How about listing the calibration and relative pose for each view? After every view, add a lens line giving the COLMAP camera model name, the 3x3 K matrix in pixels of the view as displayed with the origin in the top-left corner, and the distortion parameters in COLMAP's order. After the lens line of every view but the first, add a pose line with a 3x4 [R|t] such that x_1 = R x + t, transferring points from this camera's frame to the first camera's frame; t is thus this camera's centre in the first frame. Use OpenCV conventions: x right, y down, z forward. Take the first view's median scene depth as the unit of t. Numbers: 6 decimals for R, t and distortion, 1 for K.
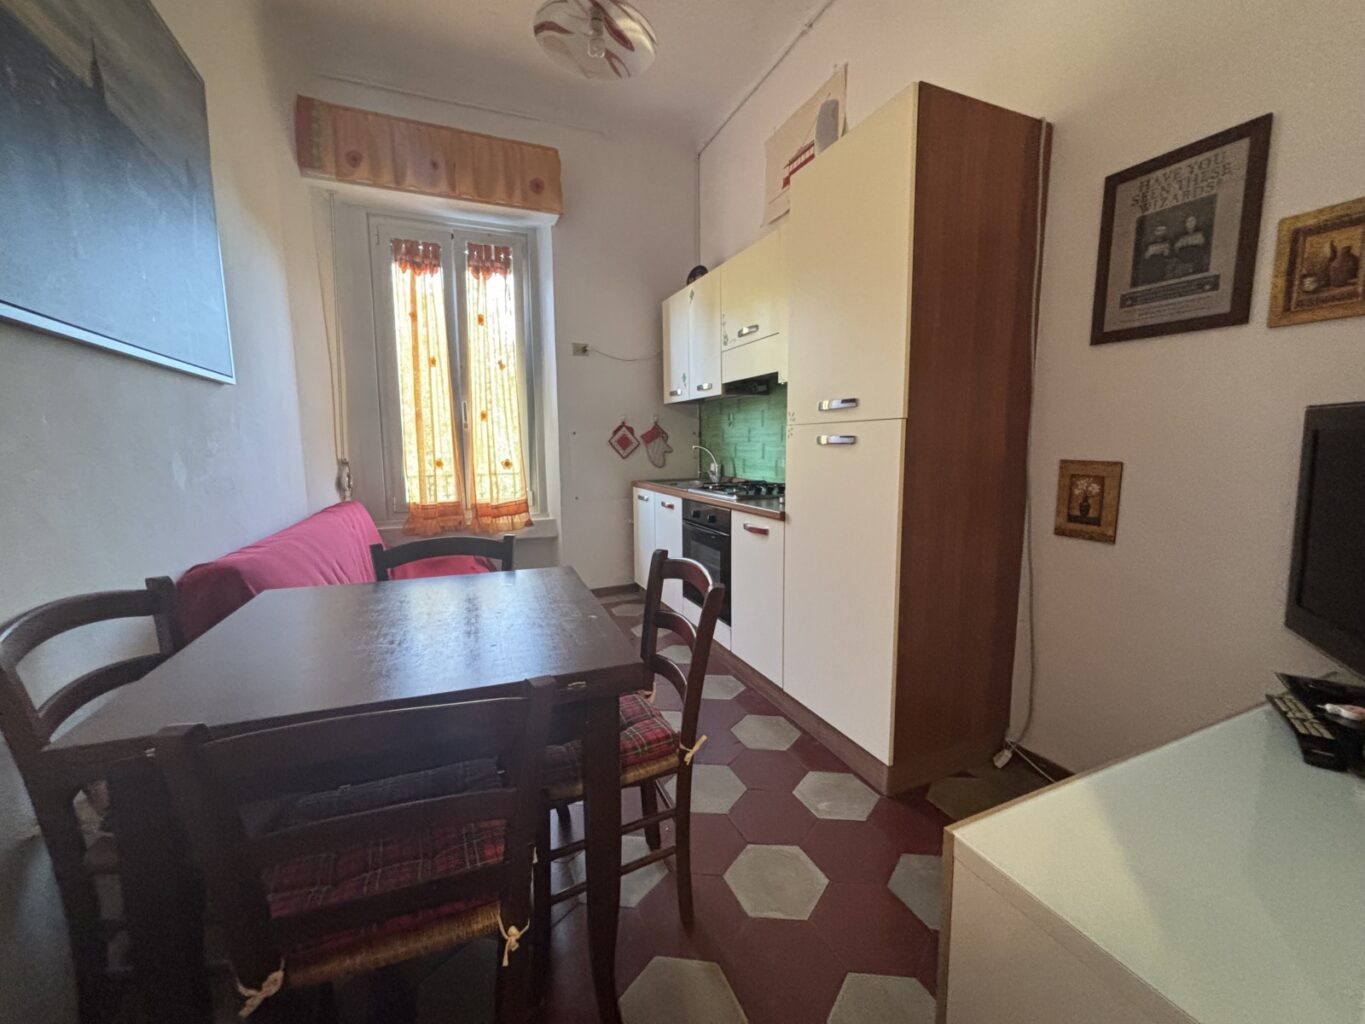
lens RADIAL K [[550.0, 0, 684.9], [0, 550.0, 508.6], [0, 0, 1]] dist [0.003354, 0.000479]
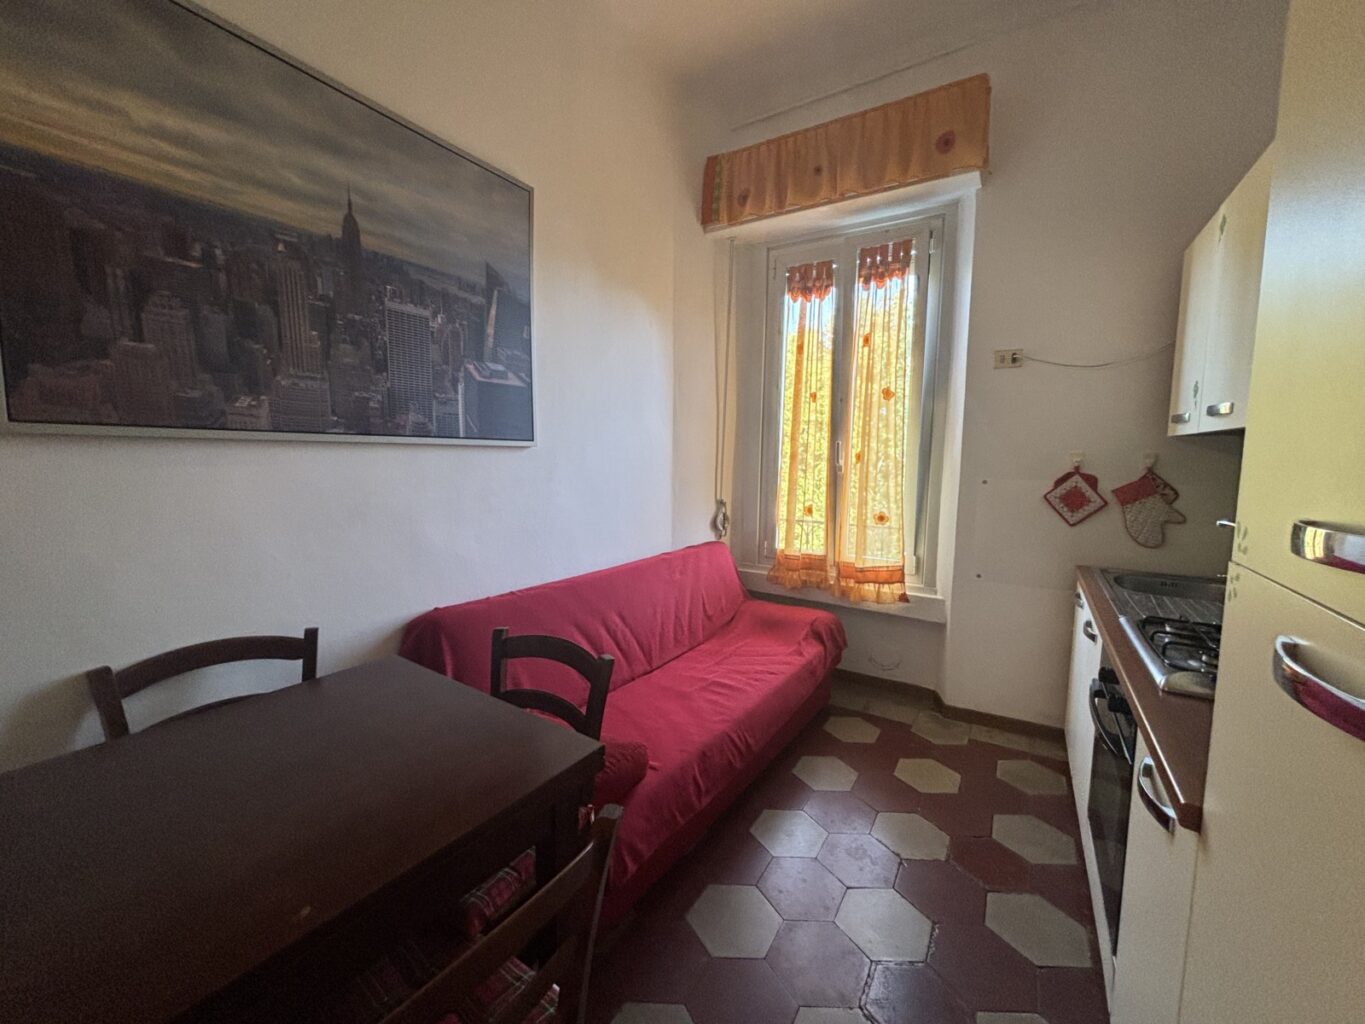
lens RADIAL K [[548.5, 0, 681.0], [0, 548.5, 508.6], [0, 0, 1]] dist [0.000389, 0.000153]
pose [[0.578469, 0.093466, -0.810332, 0.158703], [-0.114097, 0.992919, 0.033077, -0.096470], [0.807686, 0.073322, 0.585037, 0.342186]]
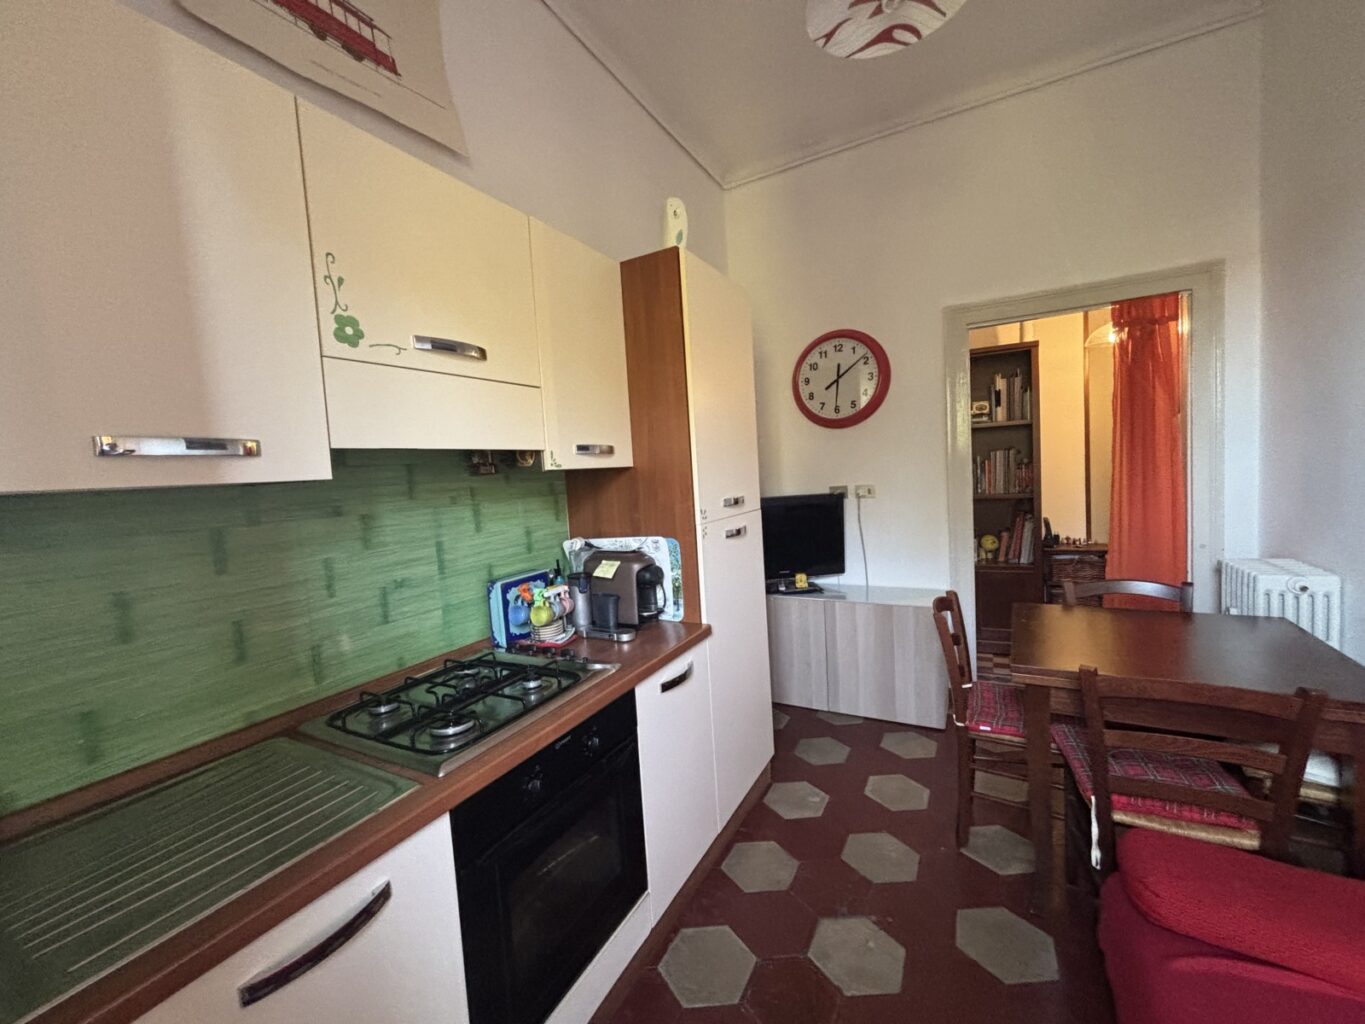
lens RADIAL K [[548.5, 0, 681.0], [0, 548.5, 508.6], [0, 0, 1]] dist [0.000389, 0.000153]
pose [[-0.618991, -0.001544, 0.785397, -0.305286], [0.162587, 0.978085, 0.130061, -0.189823], [-0.768385, 0.208202, -0.605175, 0.987288]]
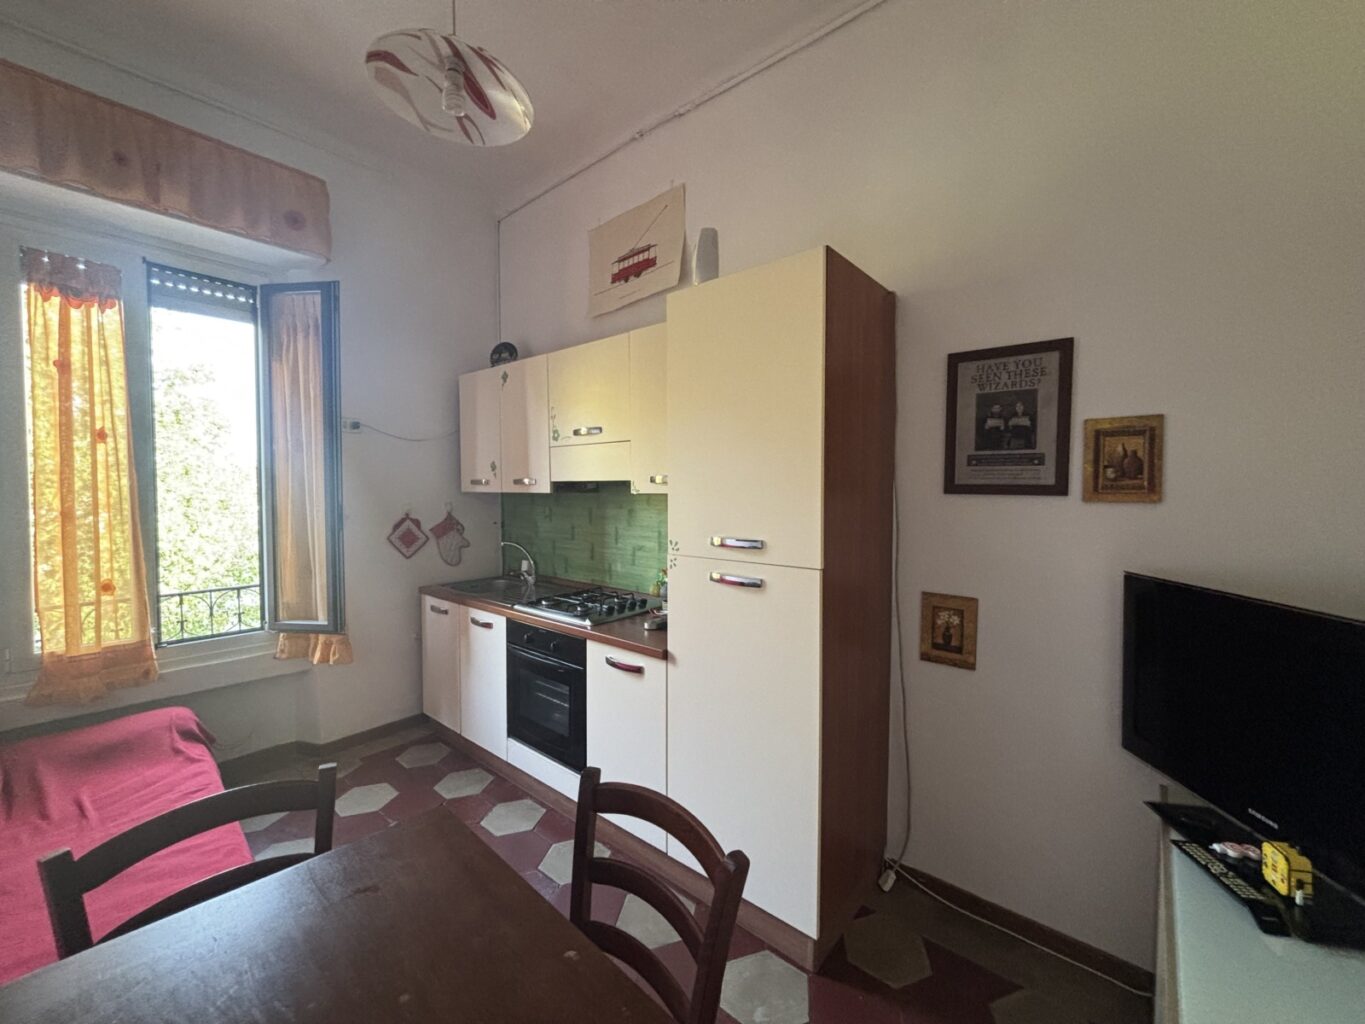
lens RADIAL K [[548.5, 0, 681.0], [0, 548.5, 508.6], [0, 0, 1]] dist [0.000389, 0.000153]
pose [[0.899057, -0.007473, 0.437768, -0.123131], [0.044349, 0.996266, -0.074074, -0.103224], [-0.435580, 0.086011, 0.896031, 0.112758]]
